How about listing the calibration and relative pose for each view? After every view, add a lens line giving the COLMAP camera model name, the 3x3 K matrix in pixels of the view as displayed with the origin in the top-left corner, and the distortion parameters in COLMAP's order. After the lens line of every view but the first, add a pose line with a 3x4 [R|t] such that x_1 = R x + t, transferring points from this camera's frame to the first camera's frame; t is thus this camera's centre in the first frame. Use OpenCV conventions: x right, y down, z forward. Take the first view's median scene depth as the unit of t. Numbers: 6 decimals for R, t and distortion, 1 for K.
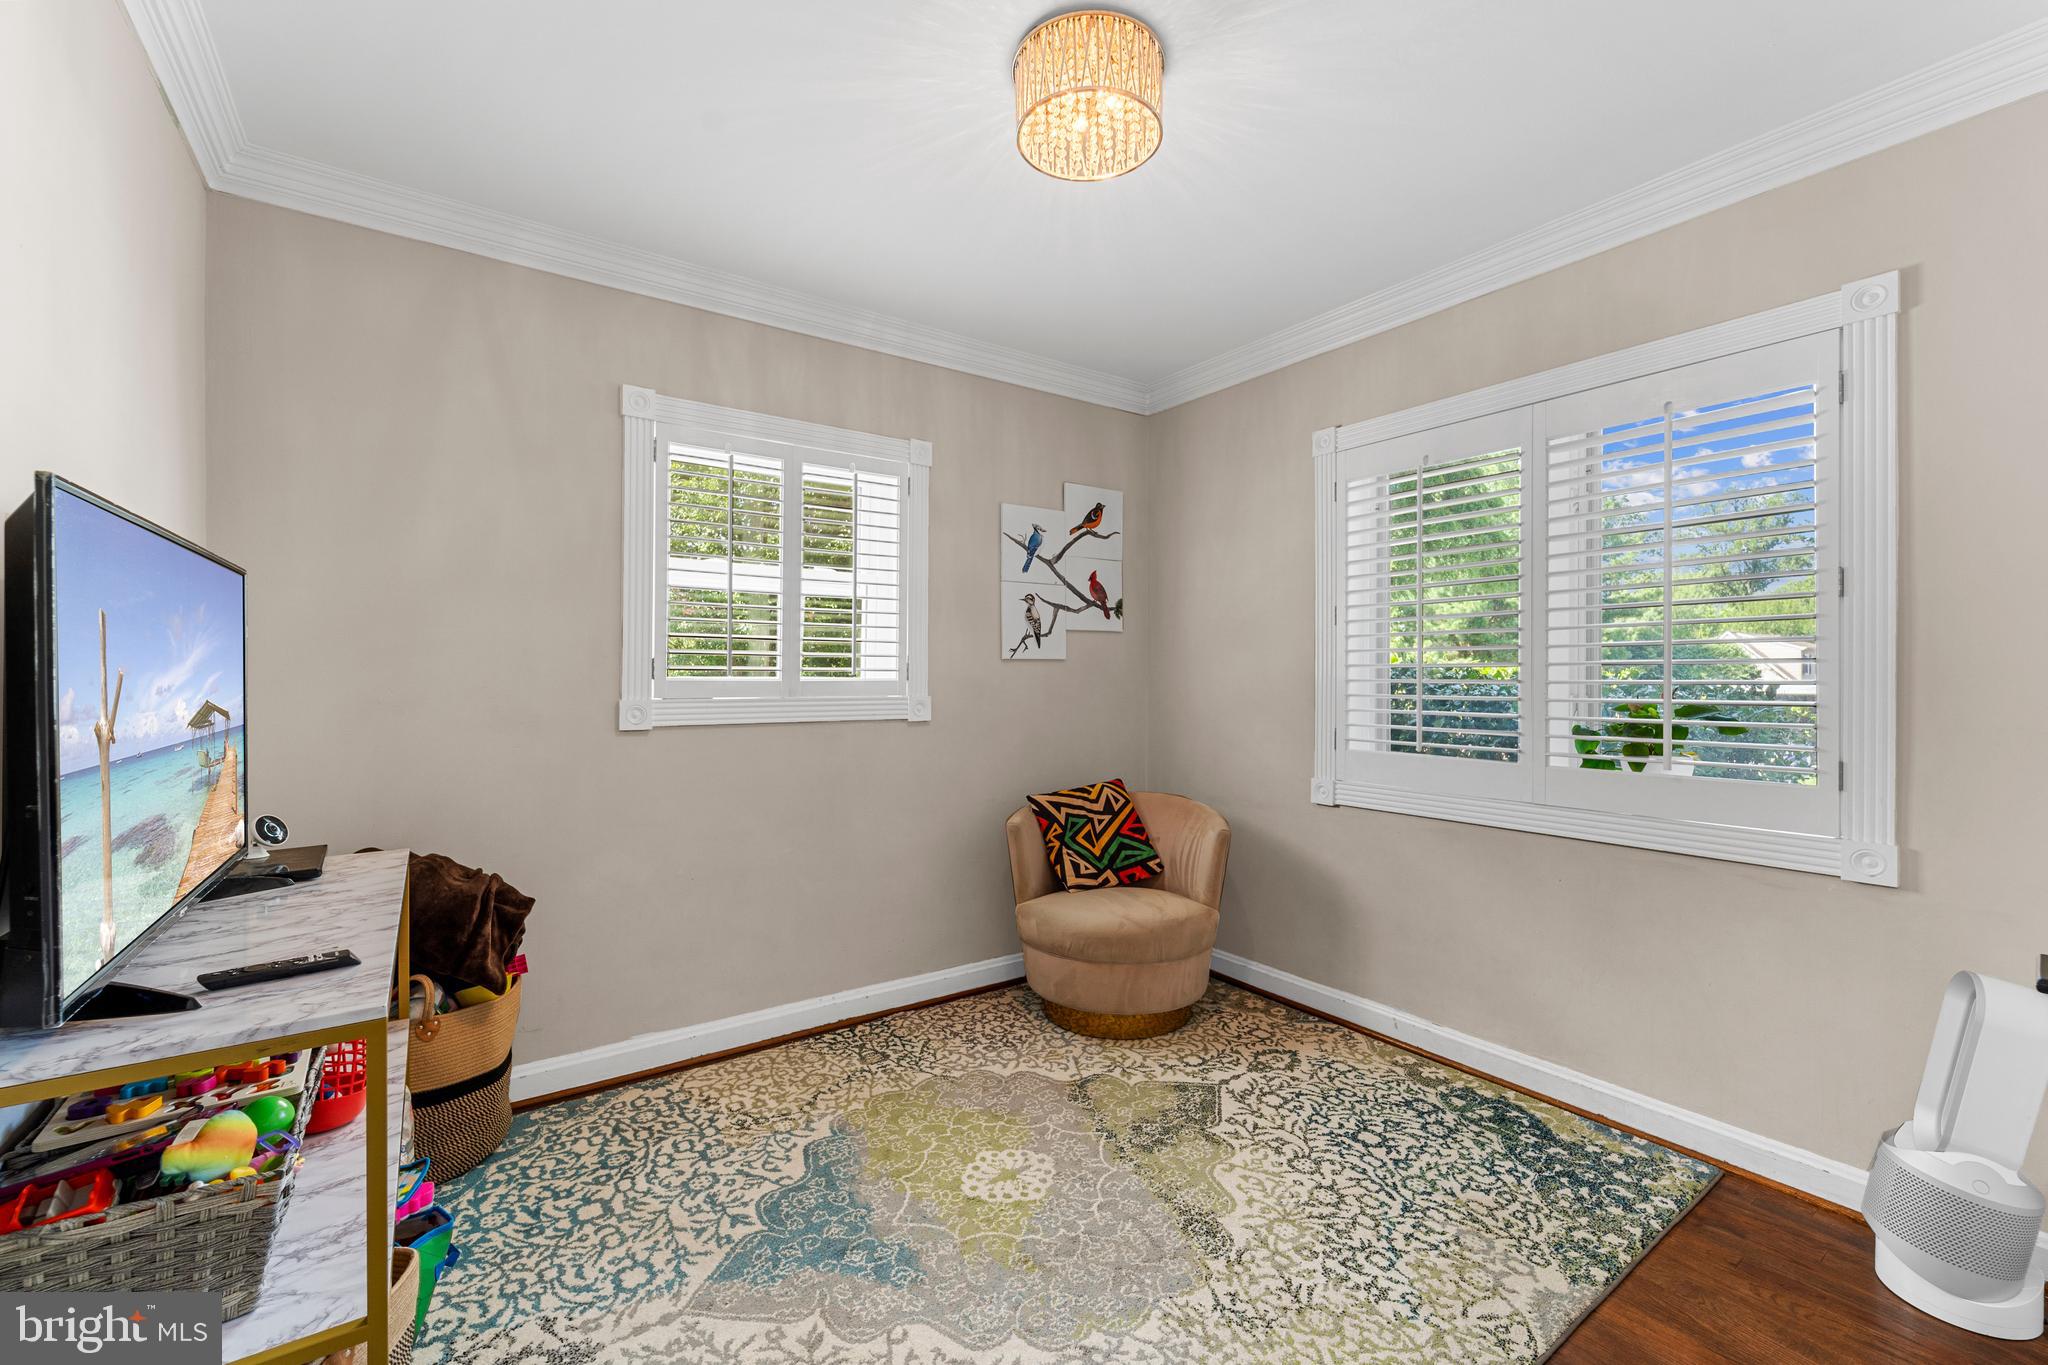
lens RADIAL K [[849.5, 0, 1024.0], [0, 849.5, 682.5], [0, 0, 1]] dist [-0.001458, -0.000338]
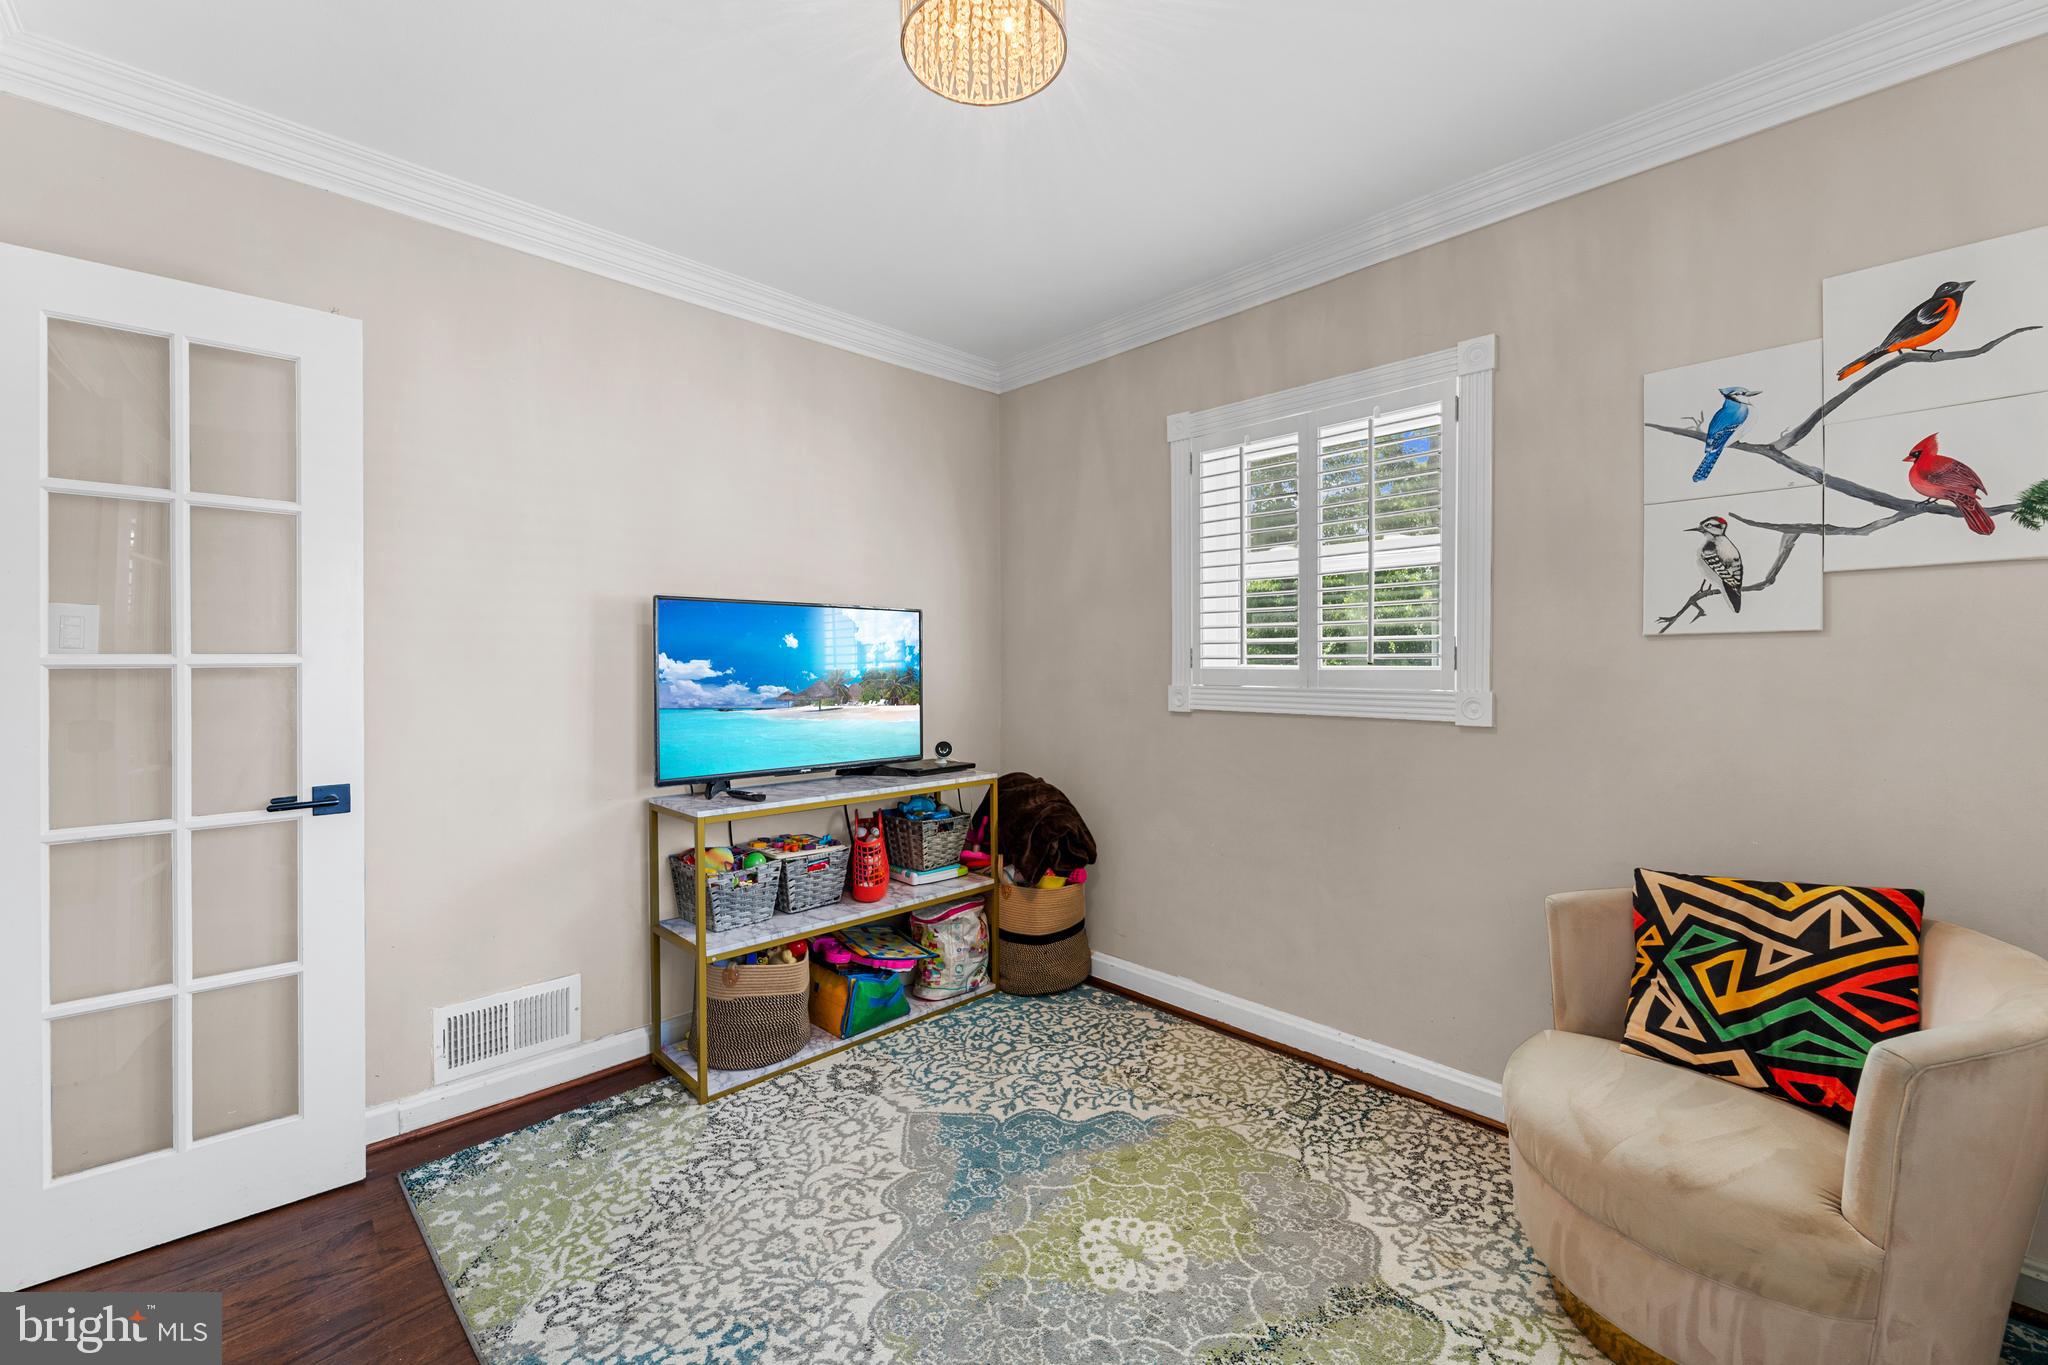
lens RADIAL K [[840.5, 0, 1029.7], [0, 840.5, 670.9], [0, 0, 1]] dist [-0.002270, -0.000641]
pose [[0.150809, 0.006437, -0.988542, 0.536534], [-0.007202, 0.999959, 0.005412, -0.002785], [0.988537, 0.006304, 0.150850, 0.522257]]
